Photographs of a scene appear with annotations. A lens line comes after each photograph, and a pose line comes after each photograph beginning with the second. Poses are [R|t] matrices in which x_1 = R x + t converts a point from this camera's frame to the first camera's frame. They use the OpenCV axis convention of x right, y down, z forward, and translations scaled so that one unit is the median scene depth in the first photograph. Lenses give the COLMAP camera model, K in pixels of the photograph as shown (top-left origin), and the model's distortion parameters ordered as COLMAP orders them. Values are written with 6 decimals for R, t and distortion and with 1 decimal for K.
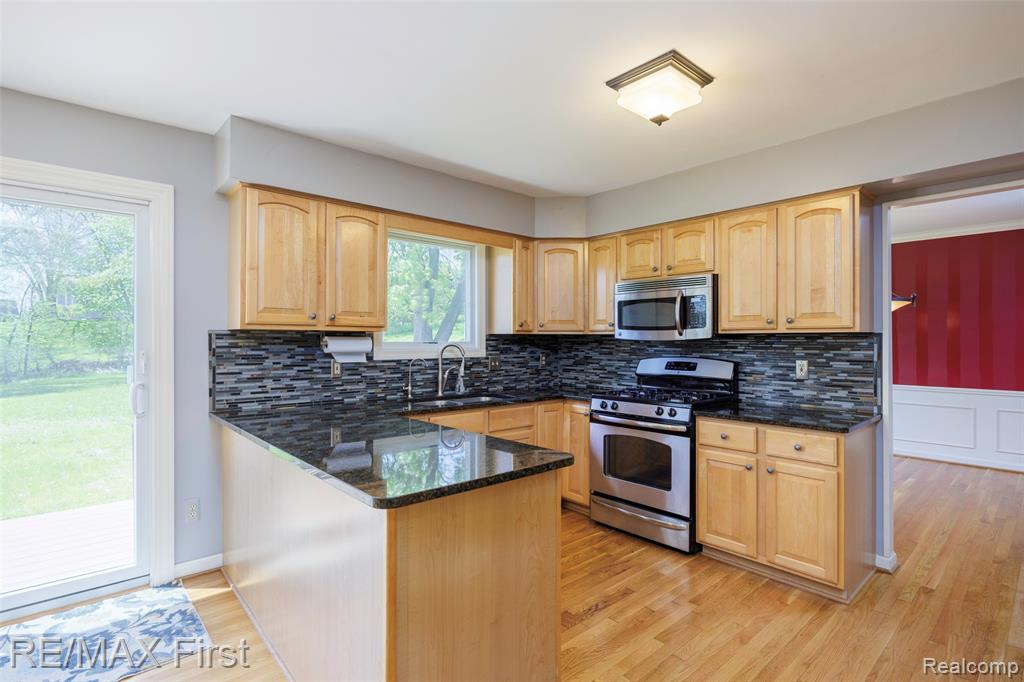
lens RADIAL K [[477.3, 0, 513.1], [0, 477.3, 339.4], [0, 0, 1]] dist [-0.016704, 0.001097]
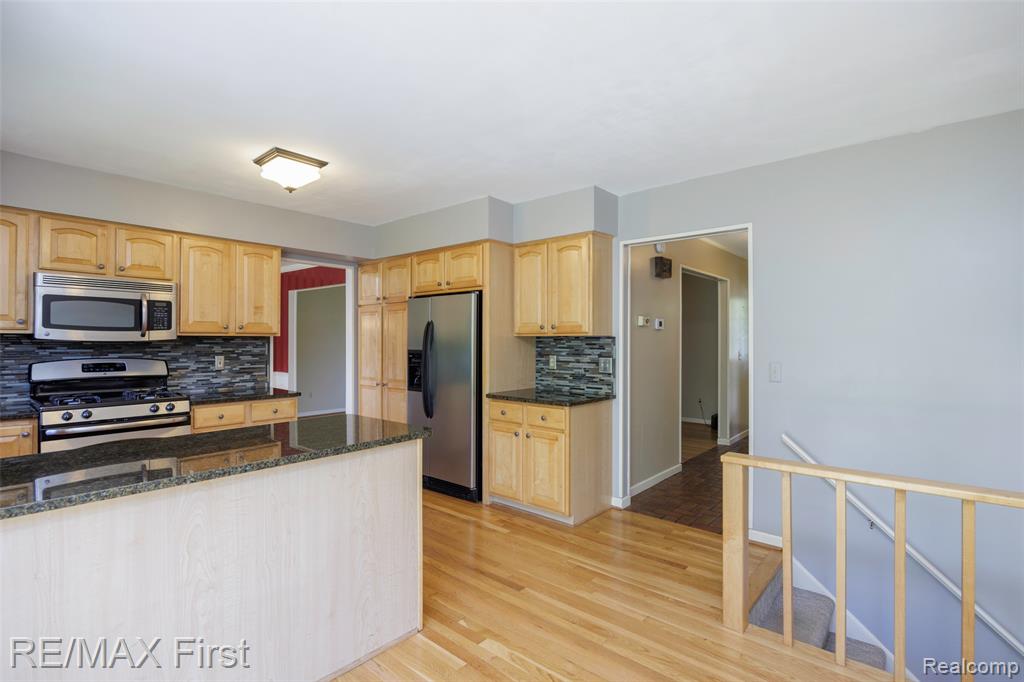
lens RADIAL K [[477.3, 0, 512.4], [0, 477.3, 338.2], [0, 0, 1]] dist [-0.016704, 0.001097]
pose [[-0.121084, 0.003958, 0.992634, -0.827150], [-0.005605, 0.999973, -0.004671, -0.004648], [-0.992626, -0.006129, -0.121058, 0.337462]]
